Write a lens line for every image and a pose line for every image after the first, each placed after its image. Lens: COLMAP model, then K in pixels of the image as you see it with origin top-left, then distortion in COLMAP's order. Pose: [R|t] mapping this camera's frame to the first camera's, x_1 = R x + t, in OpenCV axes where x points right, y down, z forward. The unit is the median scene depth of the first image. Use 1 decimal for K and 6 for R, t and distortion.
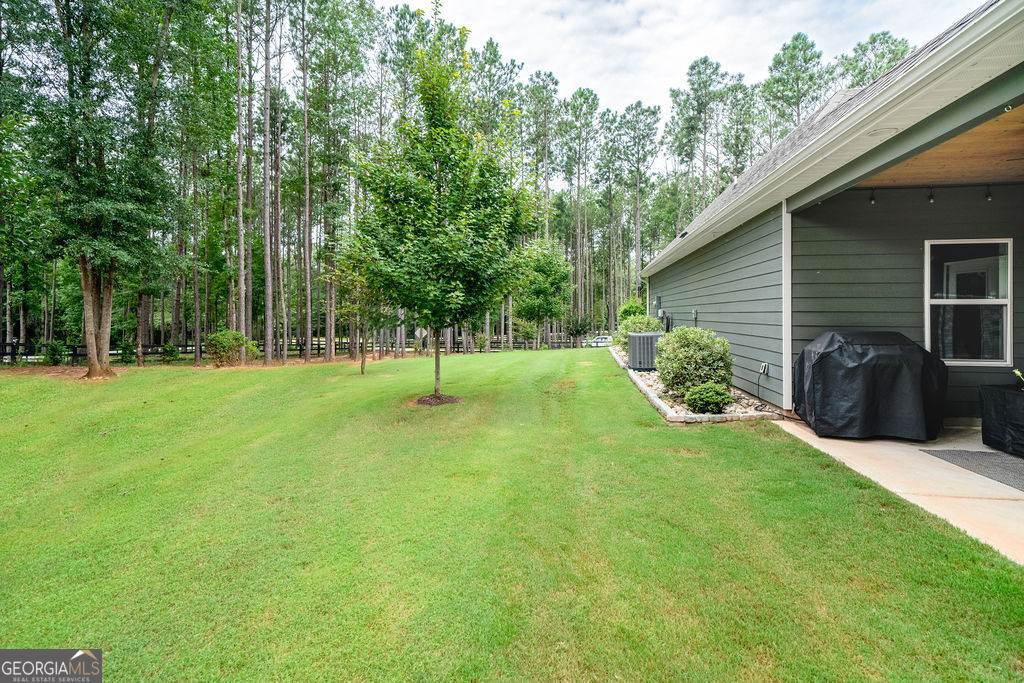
lens RADIAL K [[437.6, 0, 510.6], [0, 437.6, 314.9], [0, 0, 1]] dist [0.001976, 0.000169]
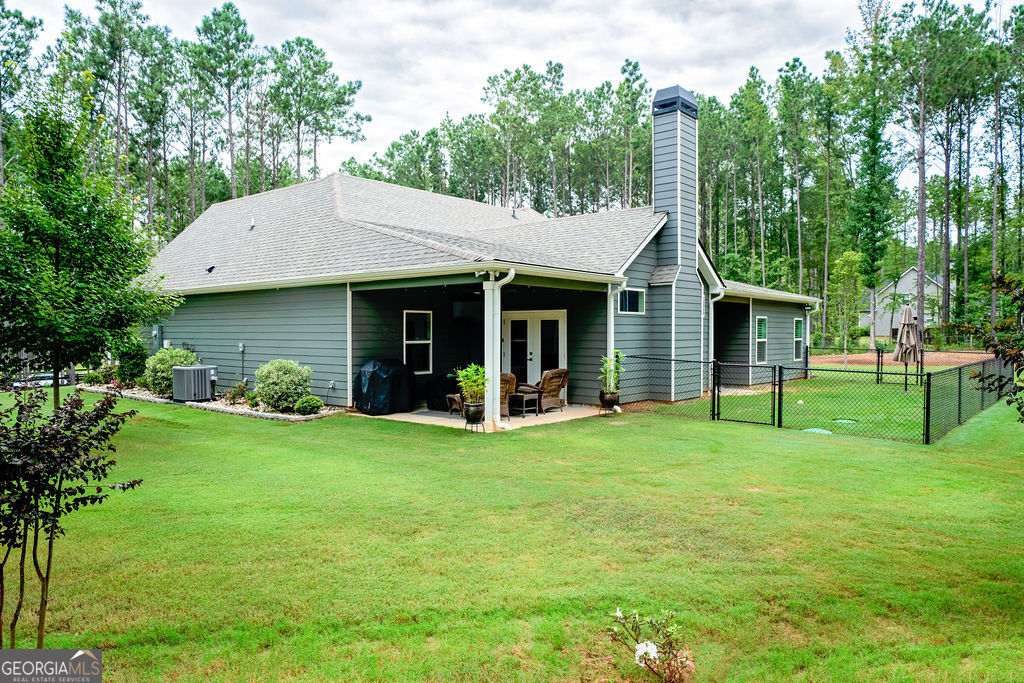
lens RADIAL K [[691.0, 0, 512.0], [0, 691.0, 341.5], [0, 0, 1]] dist [0.000193, 0.000198]
pose [[0.512197, -0.008726, 0.858824, -1.333243], [0.001164, 0.999955, 0.009466, -0.059734], [-0.858867, -0.003848, 0.512184, -0.898264]]
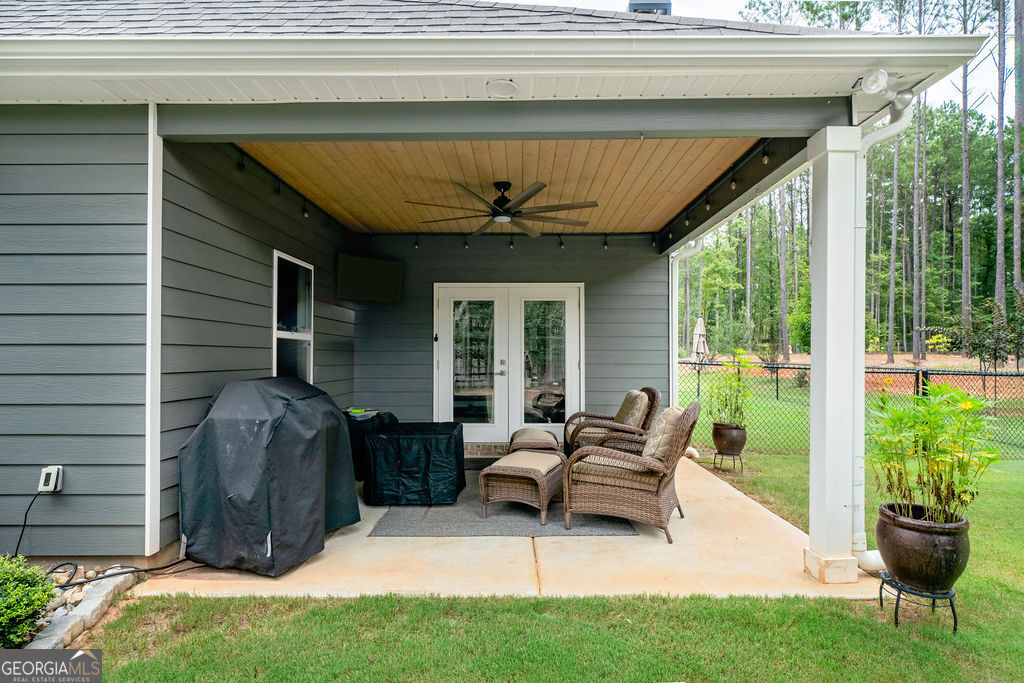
lens RADIAL K [[547.7, 0, 513.1], [0, 547.7, 350.9], [0, 0, 1]] dist [0.003714, 0.000845]
pose [[-0.153969, 0.005128, 0.988062, -0.010857], [-0.004086, 0.999975, -0.005827, 0.001638], [-0.988067, -0.004934, -0.153945, 0.708998]]
